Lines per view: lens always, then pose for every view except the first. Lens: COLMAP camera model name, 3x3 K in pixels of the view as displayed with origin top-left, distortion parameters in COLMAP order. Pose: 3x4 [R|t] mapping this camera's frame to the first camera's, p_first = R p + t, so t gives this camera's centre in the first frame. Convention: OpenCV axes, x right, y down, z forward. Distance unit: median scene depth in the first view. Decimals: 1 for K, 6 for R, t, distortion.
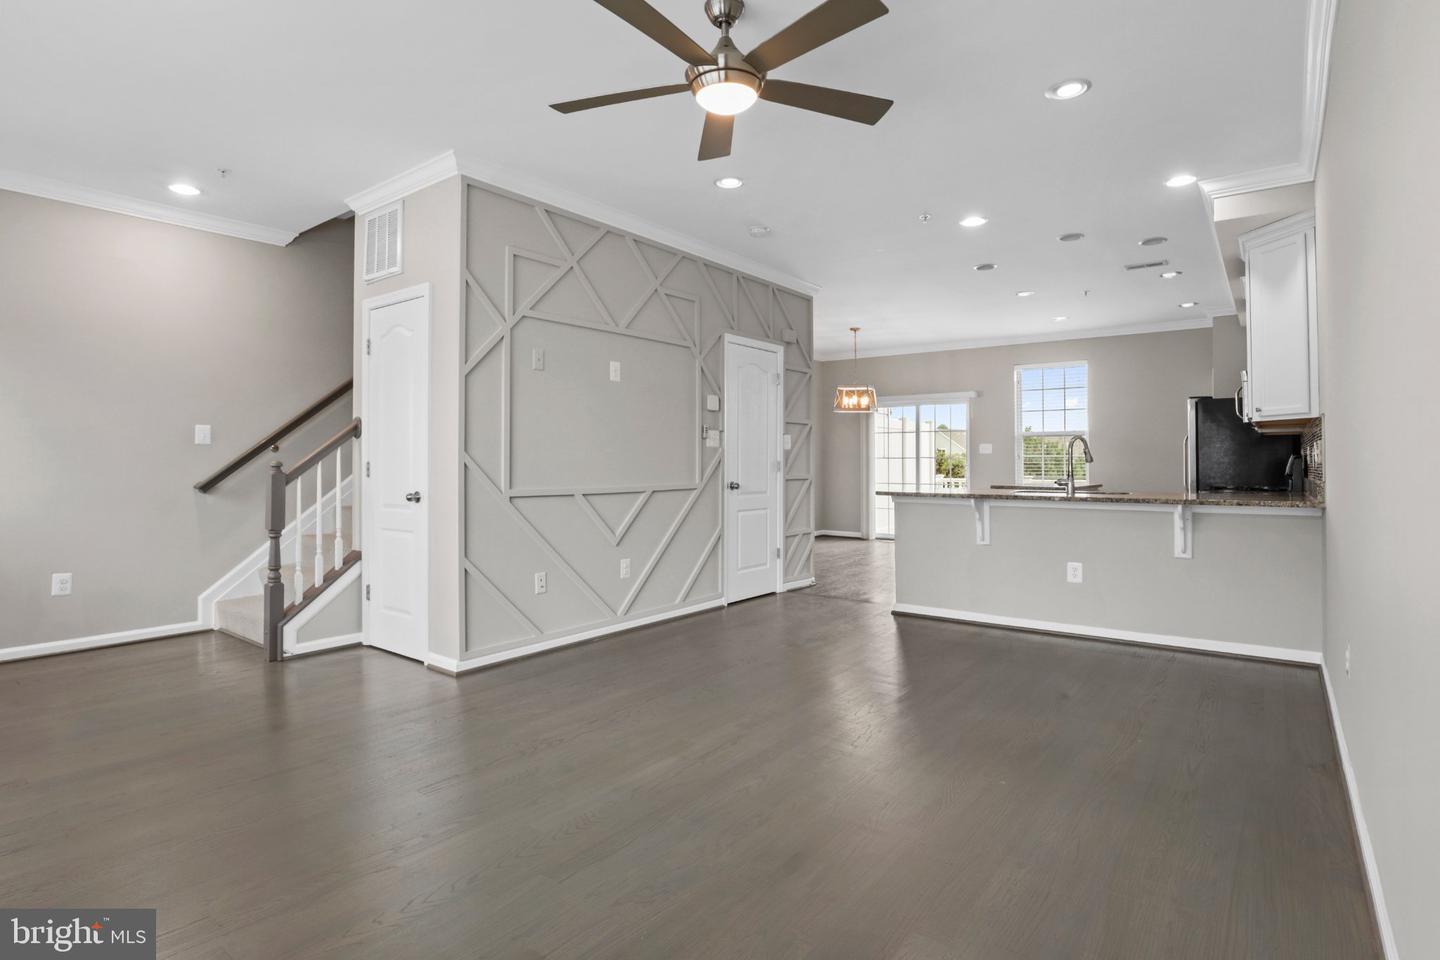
lens RADIAL K [[732.0, 0, 723.6], [0, 732.0, 452.8], [0, 0, 1]] dist [-0.056467, 0.000495]
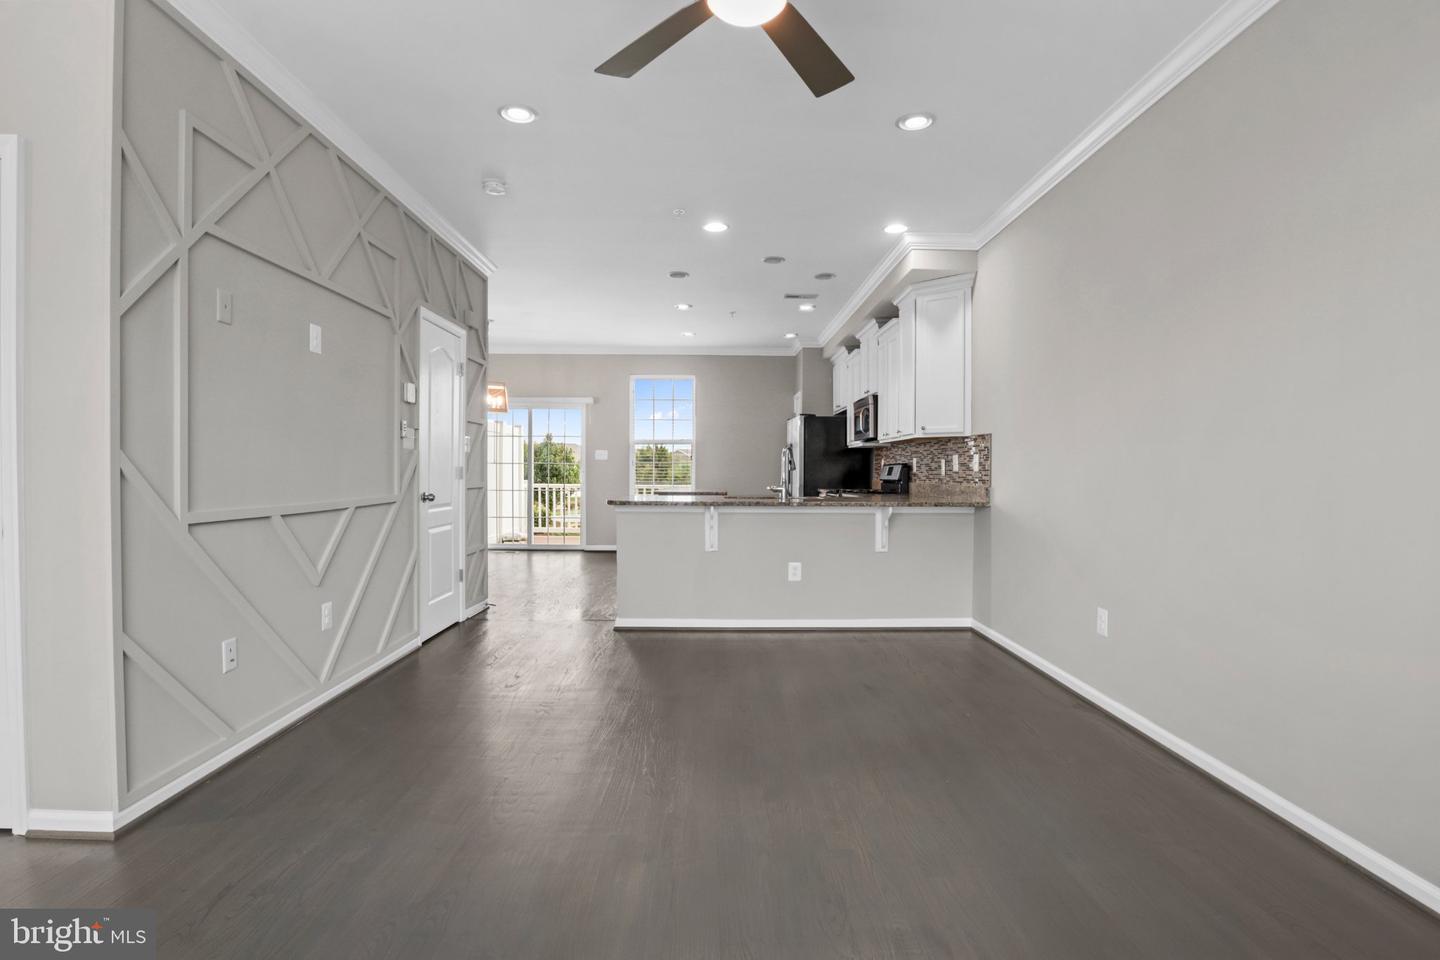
lens RADIAL K [[718.6, 0, 720.0], [0, 718.6, 480.0], [0, 0, 1]] dist [-0.032203, 0.000952]
pose [[0.787579, -0.005332, 0.616191, -0.235742], [-0.013590, 0.999569, 0.026020, 0.001297], [-0.616064, -0.028867, 0.787167, 0.195732]]
